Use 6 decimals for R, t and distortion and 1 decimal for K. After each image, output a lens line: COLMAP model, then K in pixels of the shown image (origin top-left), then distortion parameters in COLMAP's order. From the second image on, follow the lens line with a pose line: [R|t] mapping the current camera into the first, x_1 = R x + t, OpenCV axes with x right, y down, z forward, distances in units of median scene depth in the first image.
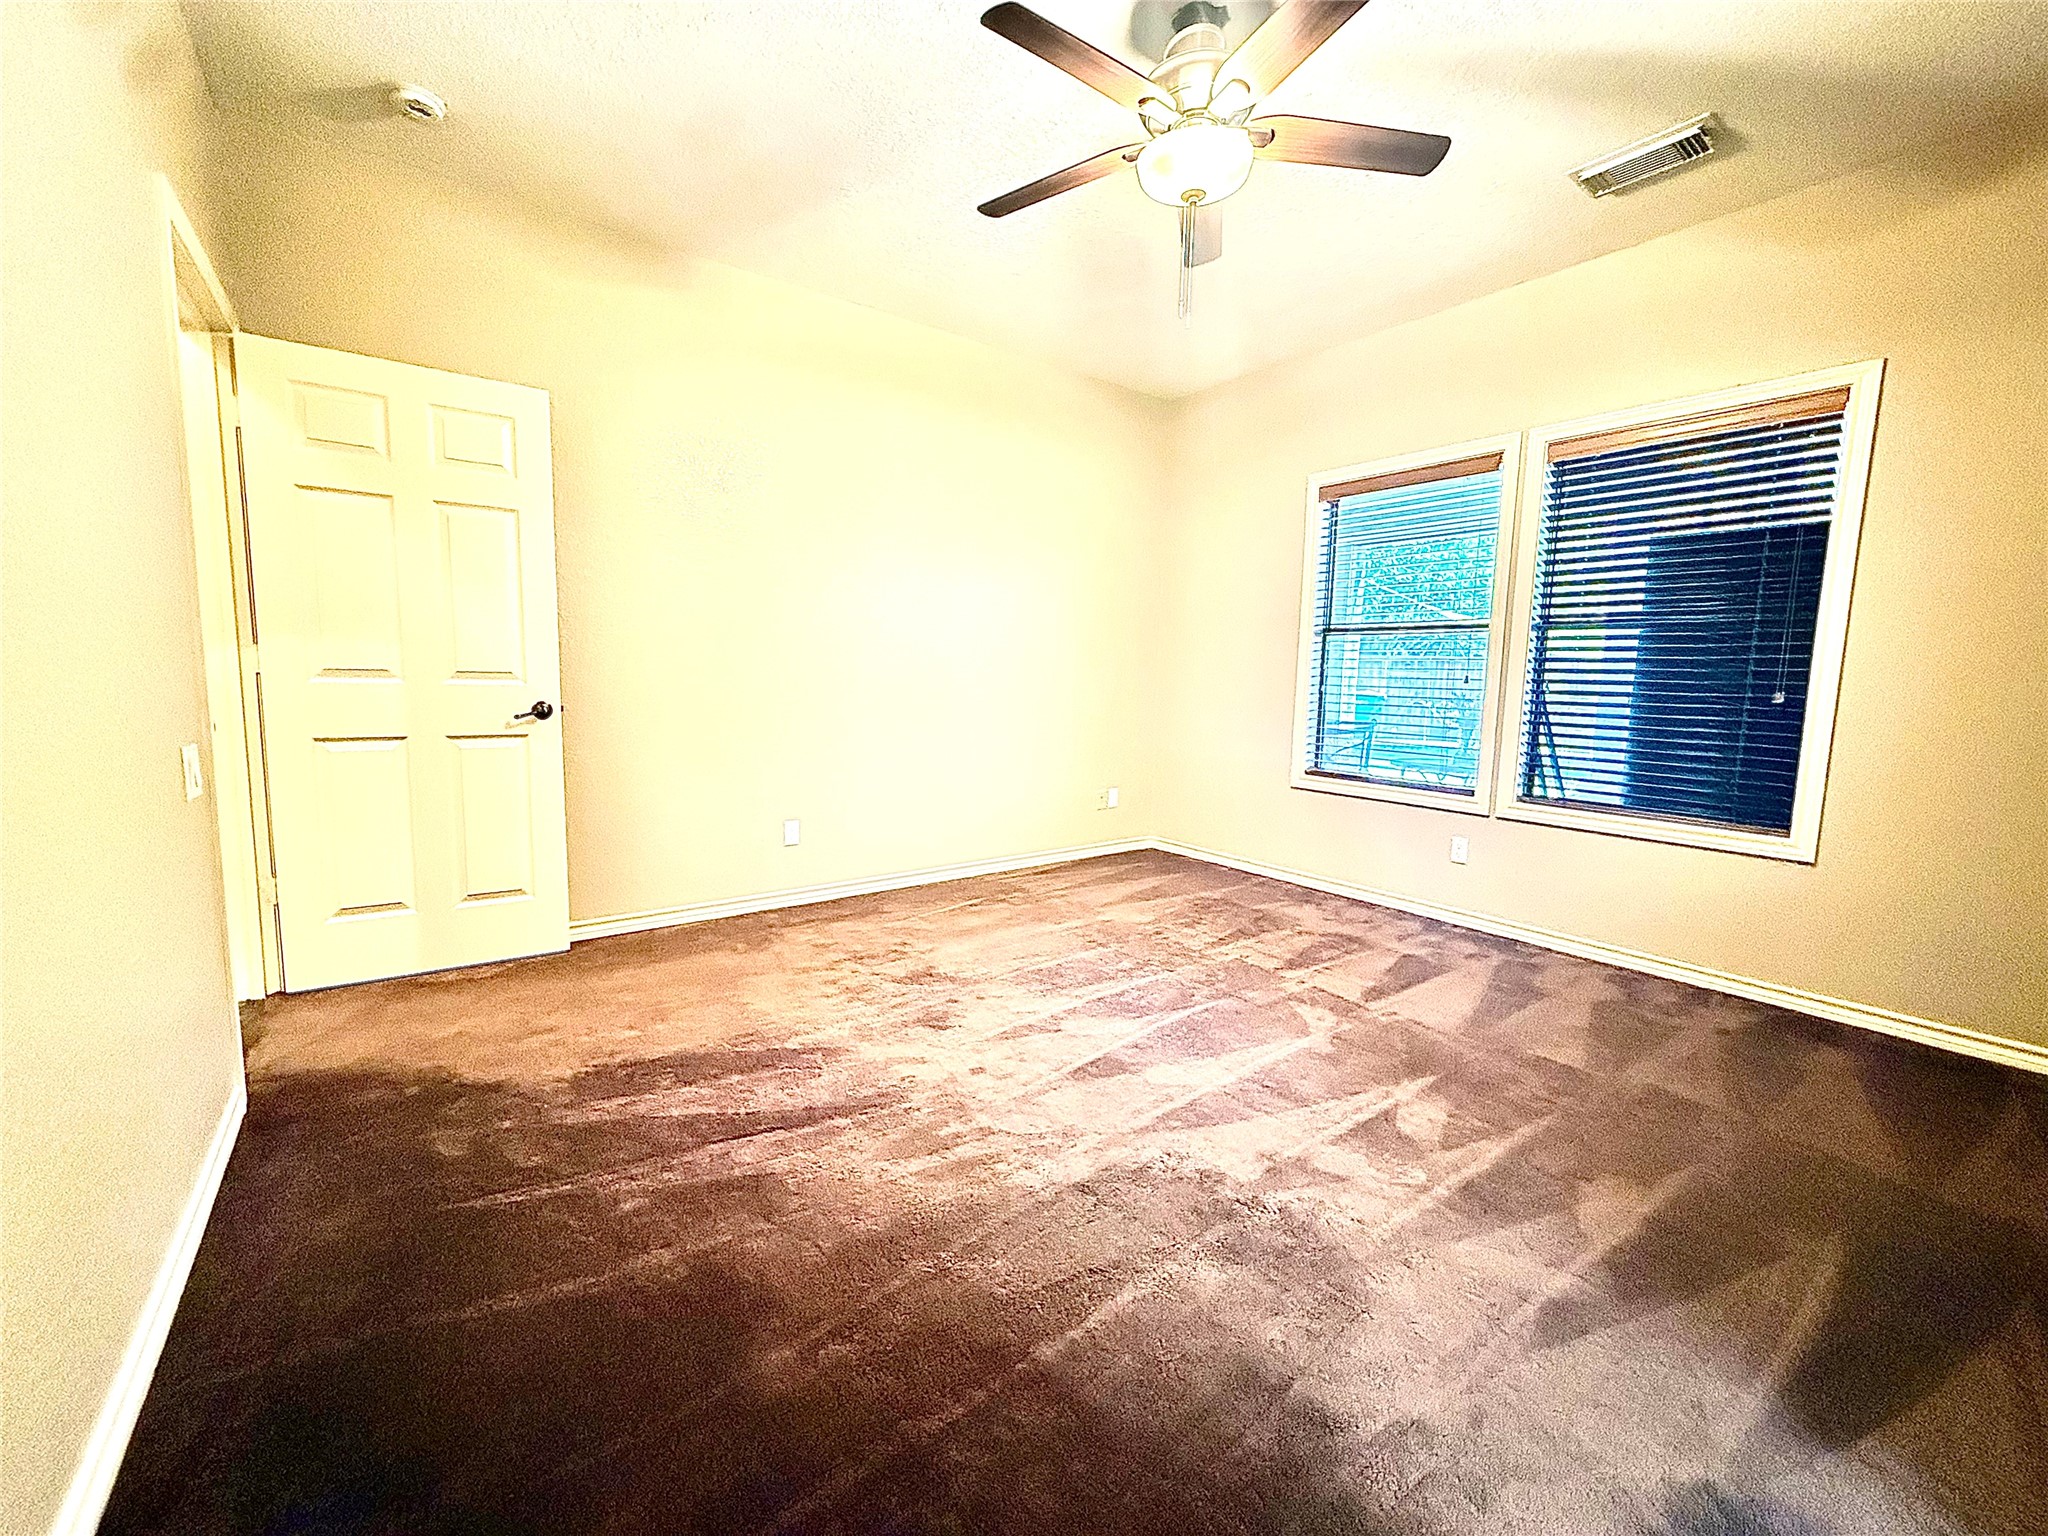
lens RADIAL K [[819.1, 0, 1024.2], [0, 819.1, 762.1], [0, 0, 1]] dist [-0.000858, -0.000013]
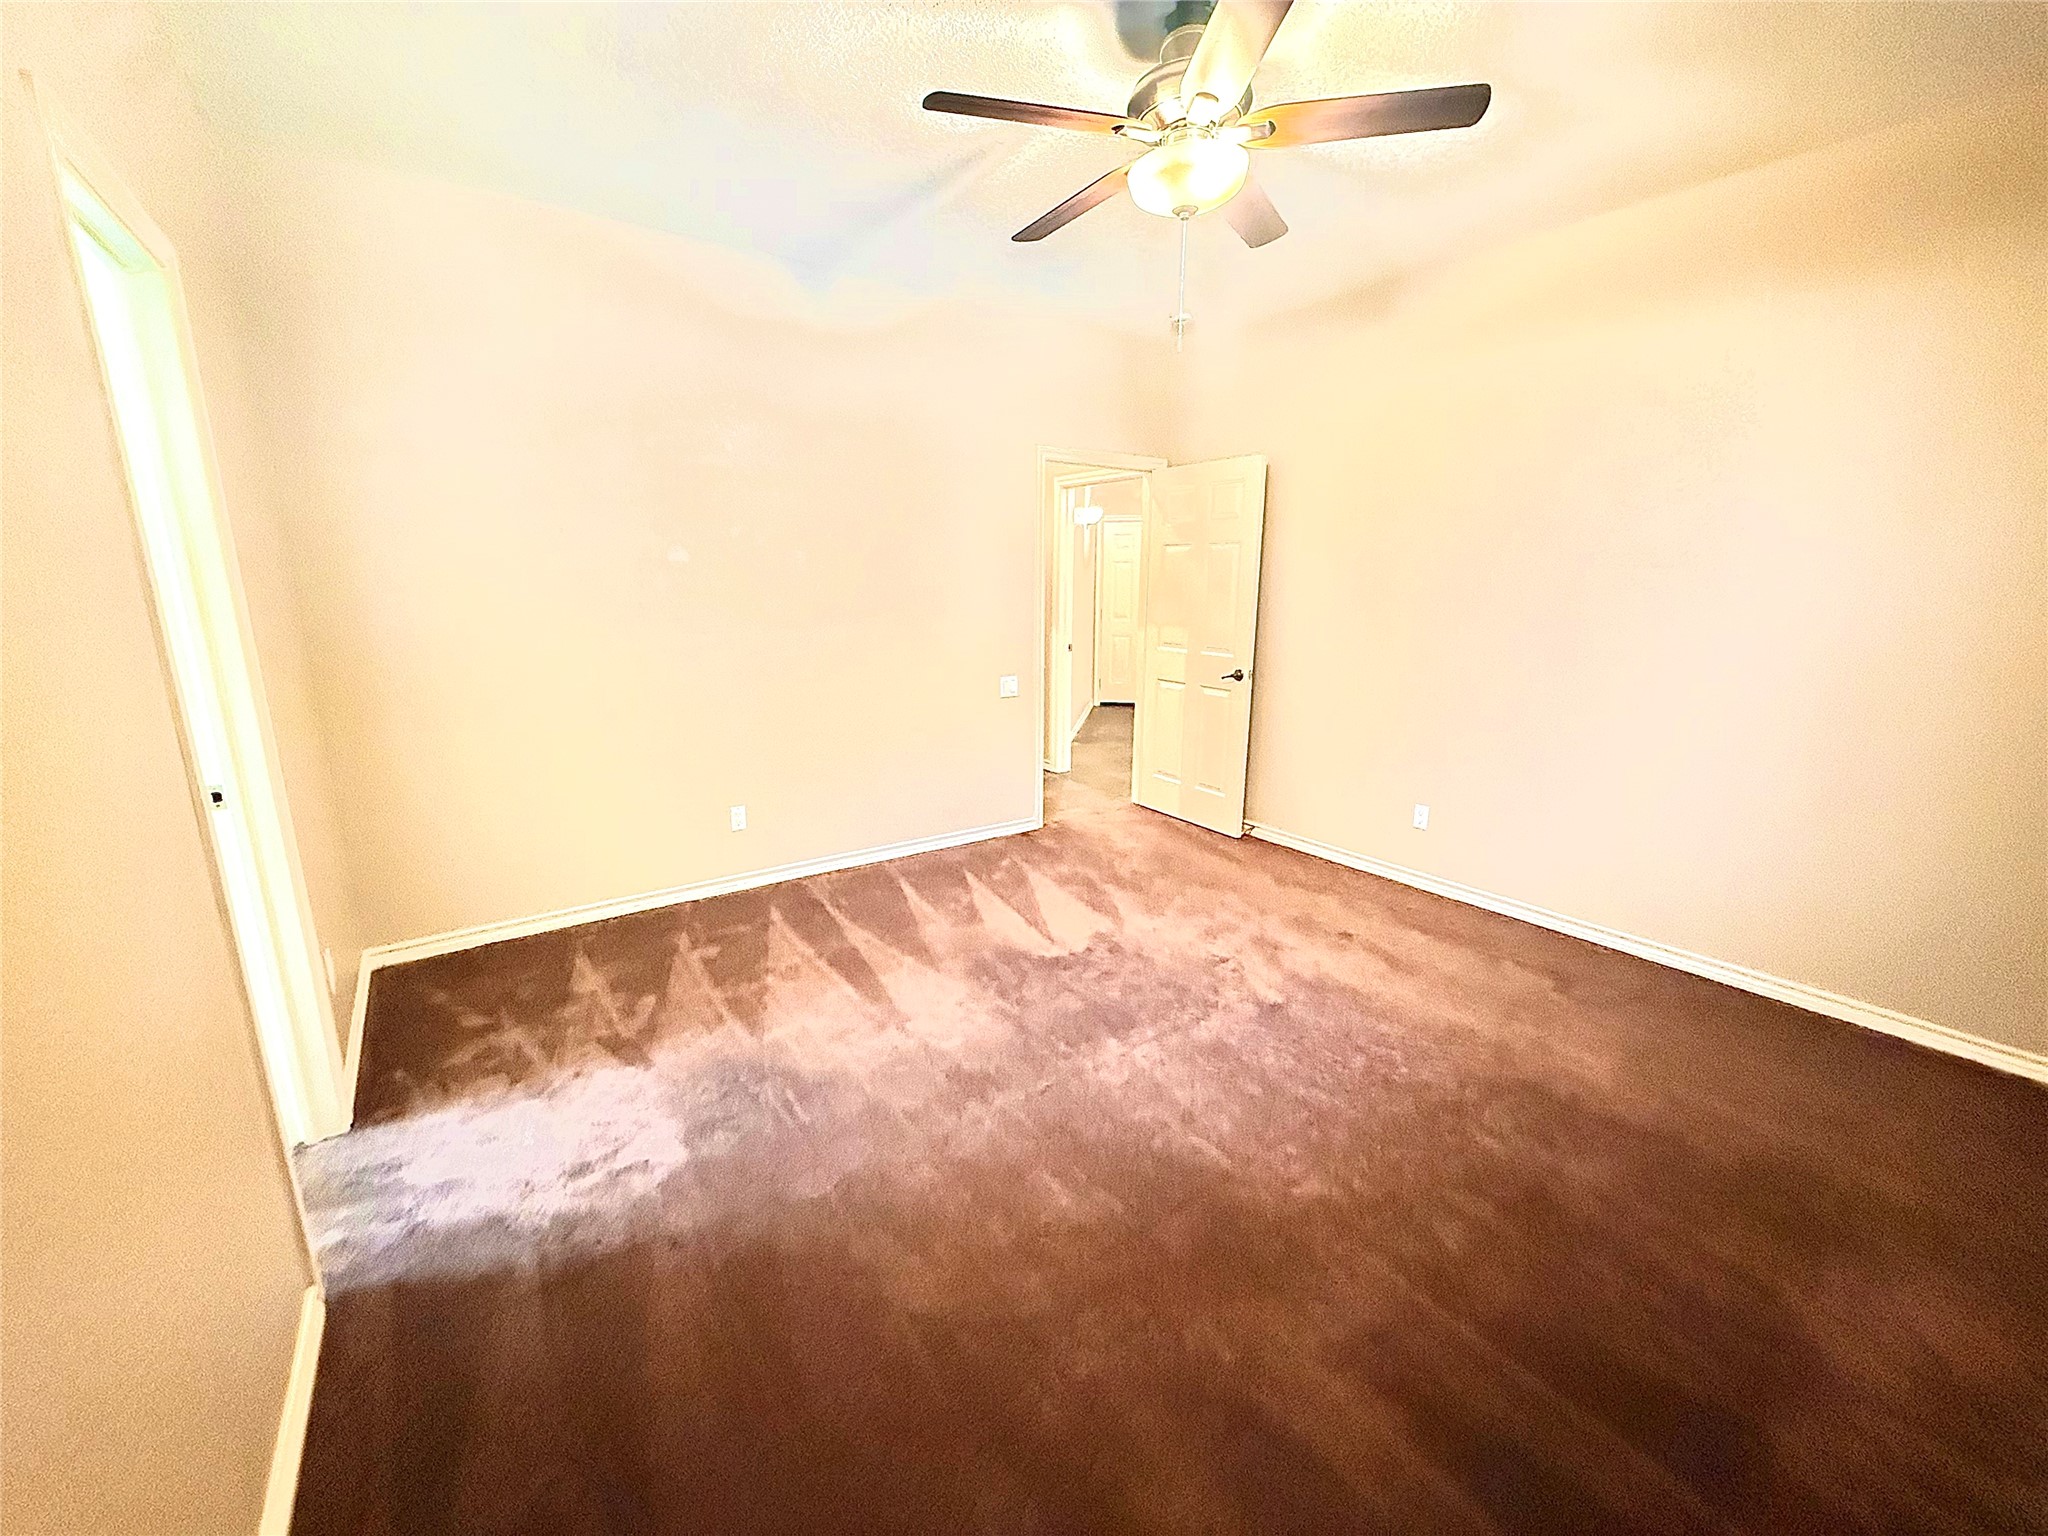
lens RADIAL K [[819.1, 0, 1022.4], [0, 819.1, 768.8], [0, 0, 1]] dist [-0.000858, -0.000013]
pose [[-0.017459, 0.210548, -0.977428, 0.912683], [-0.119783, 0.970096, 0.211108, -0.165951], [0.992647, 0.120765, 0.008283, 0.618576]]
